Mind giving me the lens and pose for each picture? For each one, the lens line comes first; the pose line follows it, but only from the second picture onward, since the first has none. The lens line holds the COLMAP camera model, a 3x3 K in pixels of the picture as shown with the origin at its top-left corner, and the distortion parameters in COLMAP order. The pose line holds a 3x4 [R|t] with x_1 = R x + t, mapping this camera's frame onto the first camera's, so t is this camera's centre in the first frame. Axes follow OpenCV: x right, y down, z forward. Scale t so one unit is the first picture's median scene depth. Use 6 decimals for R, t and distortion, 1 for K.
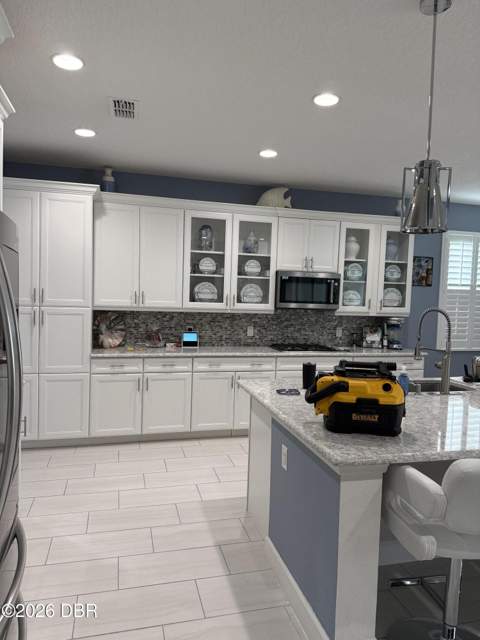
lens RADIAL K [[447.7, 0, 243.9], [0, 447.7, 318.3], [0, 0, 1]] dist [0.170806, -0.215537]
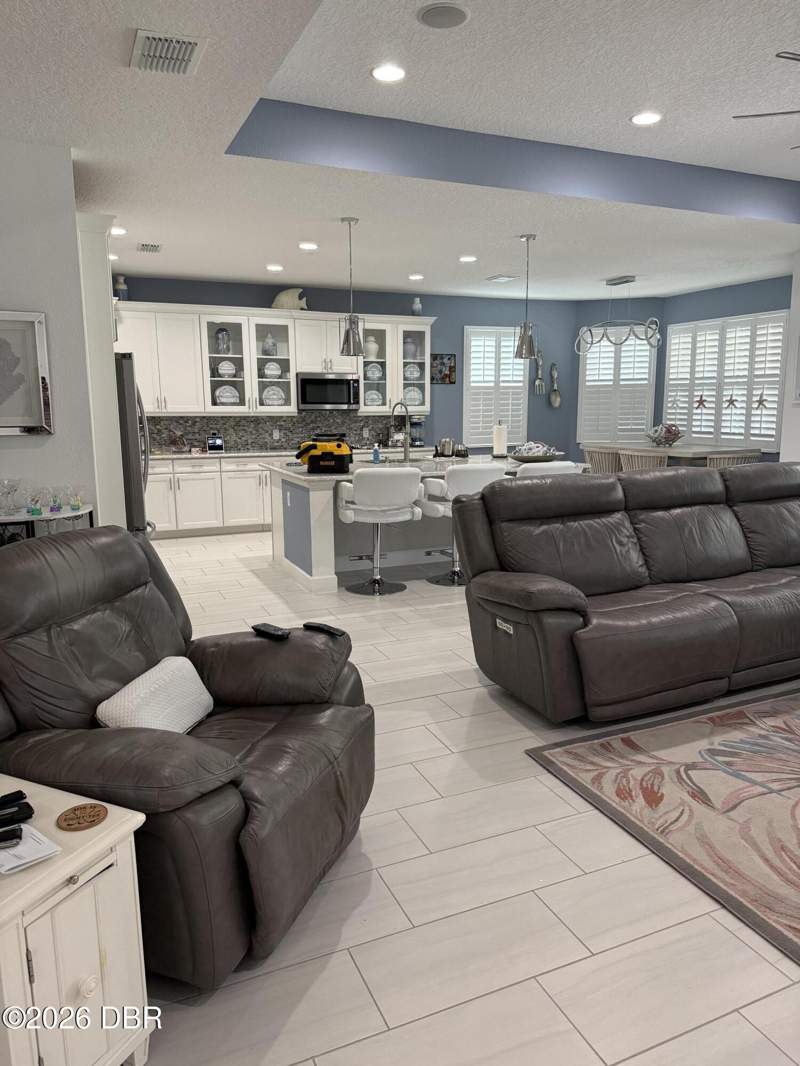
lens RADIAL K [[745.6, 0, 406.5], [0, 745.6, 530.2], [0, 0, 1]] dist [0.170806, -0.215537]
pose [[0.988217, -0.061377, 0.140218, 0.057490], [0.044552, 0.991758, 0.120128, 0.055403], [-0.146435, -0.112466, 0.982806, -0.771762]]
